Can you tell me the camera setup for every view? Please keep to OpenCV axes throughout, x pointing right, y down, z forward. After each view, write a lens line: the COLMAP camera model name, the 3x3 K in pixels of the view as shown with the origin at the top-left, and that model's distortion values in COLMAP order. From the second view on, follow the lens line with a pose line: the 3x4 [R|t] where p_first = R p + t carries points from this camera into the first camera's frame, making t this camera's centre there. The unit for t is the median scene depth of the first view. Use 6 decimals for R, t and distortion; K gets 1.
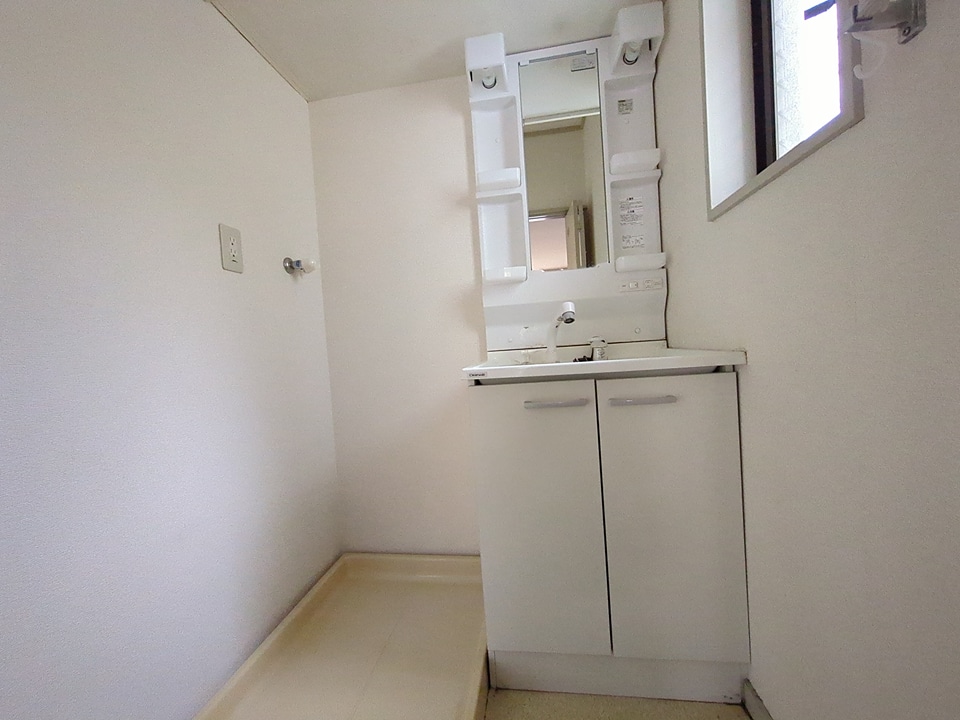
lens RADIAL K [[376.1, 0, 481.1], [0, 376.1, 357.6], [0, 0, 1]] dist [-0.005281, 0.001516]
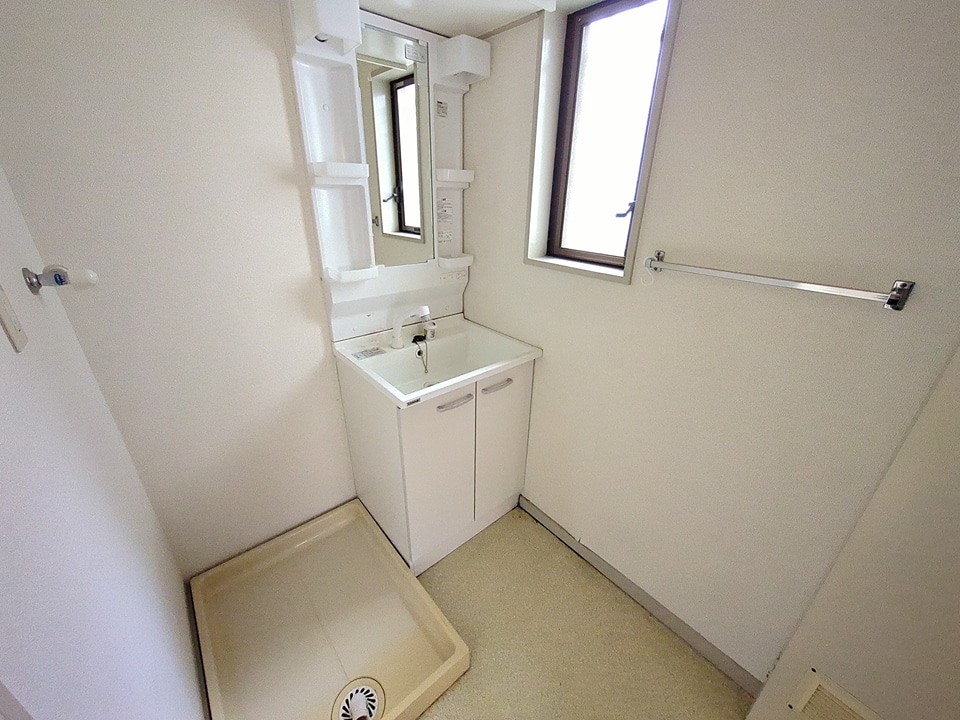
lens RADIAL K [[376.1, 0, 482.3], [0, 376.1, 360.2], [0, 0, 1]] dist [-0.005281, 0.001516]
pose [[0.649776, -0.234338, 0.723102, -0.496713], [-0.036204, 0.940672, 0.337379, -0.346909], [-0.759263, -0.245400, 0.602743, 0.066947]]
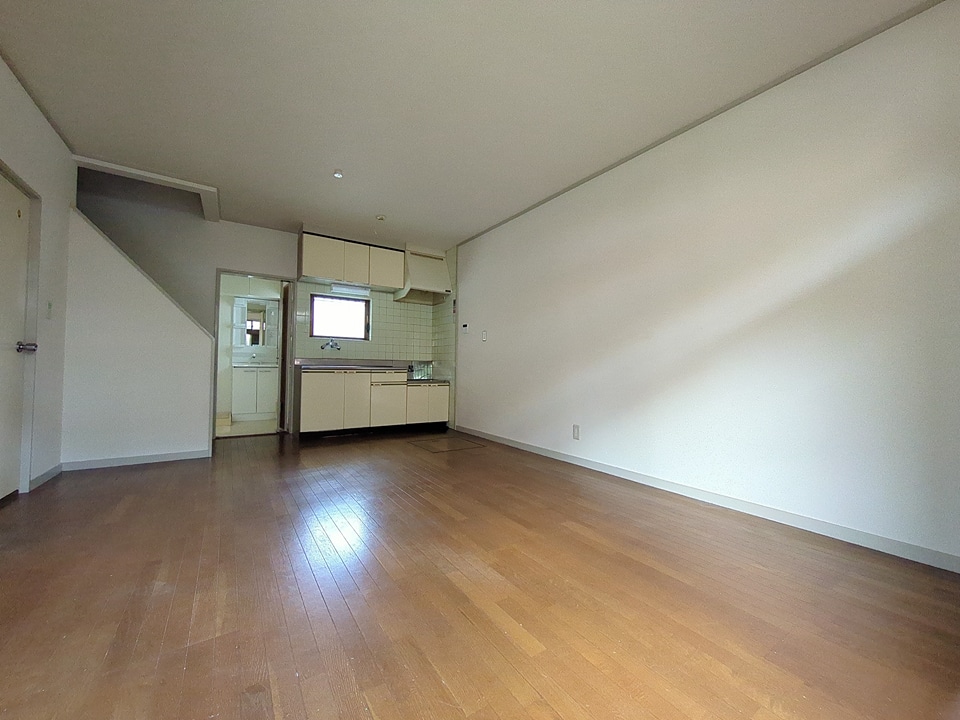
lens RADIAL K [[376.1, 0, 475.0], [0, 376.1, 361.1], [0, 0, 1]] dist [-0.005281, 0.001516]
pose [[0.749308, 0.087167, 0.656460, -0.746176], [-0.044542, 0.995688, -0.081368, 0.200131], [-0.660722, 0.031730, 0.749959, -4.167683]]
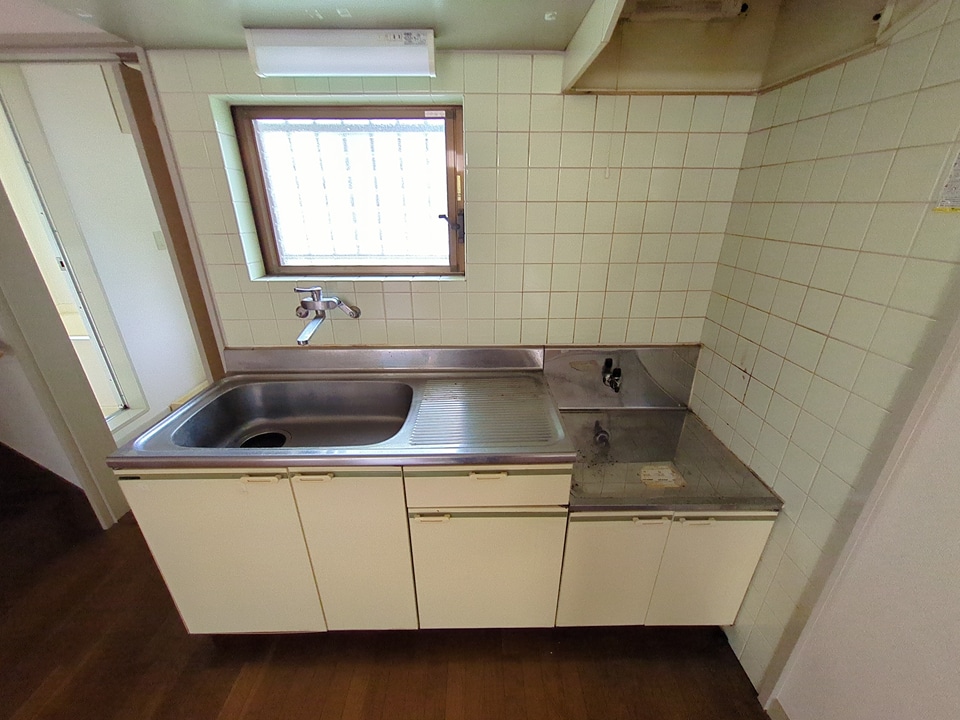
lens RADIAL K [[376.1, 0, 478.2], [0, 376.1, 356.4], [0, 0, 1]] dist [-0.005281, 0.001516]
pose [[0.985110, -0.000131, 0.171926, 0.830094], [-0.058839, 0.939358, 0.337852, -0.430888], [-0.161544, -0.342938, 0.925363, -1.607454]]
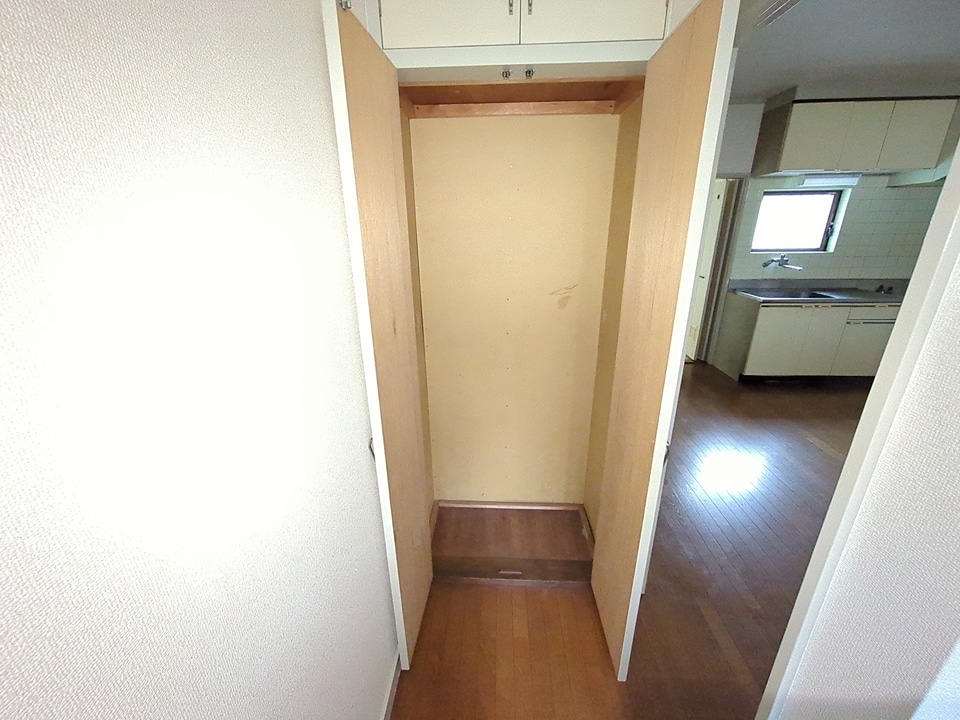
lens RADIAL K [[376.1, 0, 476.2], [0, 376.1, 356.2], [0, 0, 1]] dist [-0.005281, 0.001516]
pose [[0.994018, 0.030812, 0.104783, -1.916527], [-0.059313, 0.957873, 0.281000, -0.165433], [-0.091711, -0.285534, 0.953970, -3.184593]]
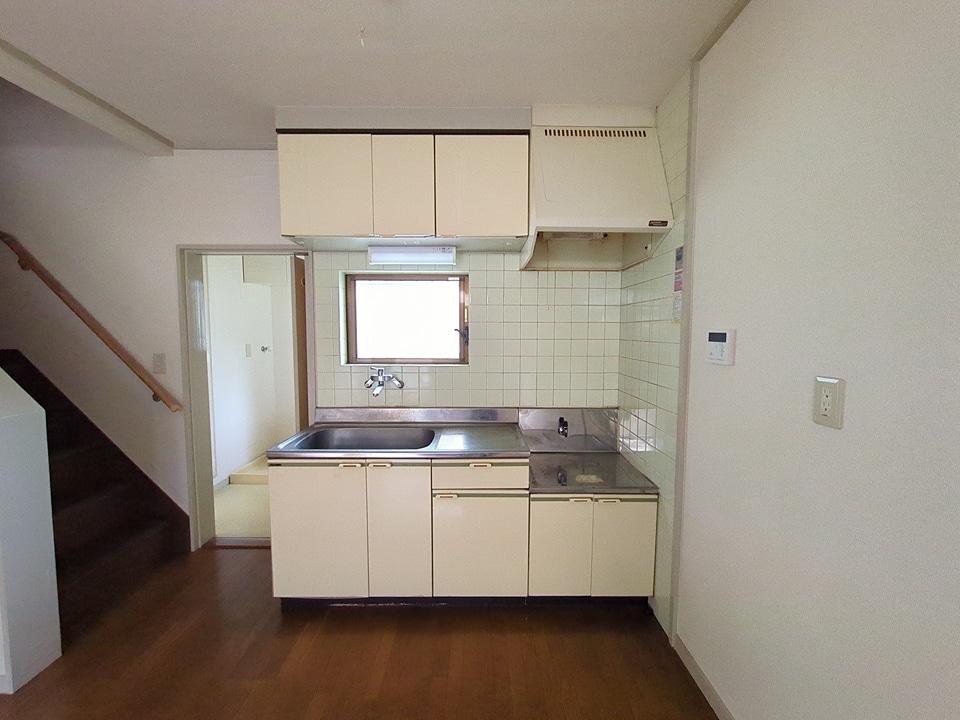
lens RADIAL K [[376.1, 0, 477.5], [0, 376.1, 359.1], [0, 0, 1]] dist [-0.005281, 0.001516]
pose [[0.986117, 0.058783, 0.155301, 0.741809], [-0.063658, 0.997617, 0.026600, -0.354224], [-0.153367, -0.036117, 0.987509, -2.291310]]
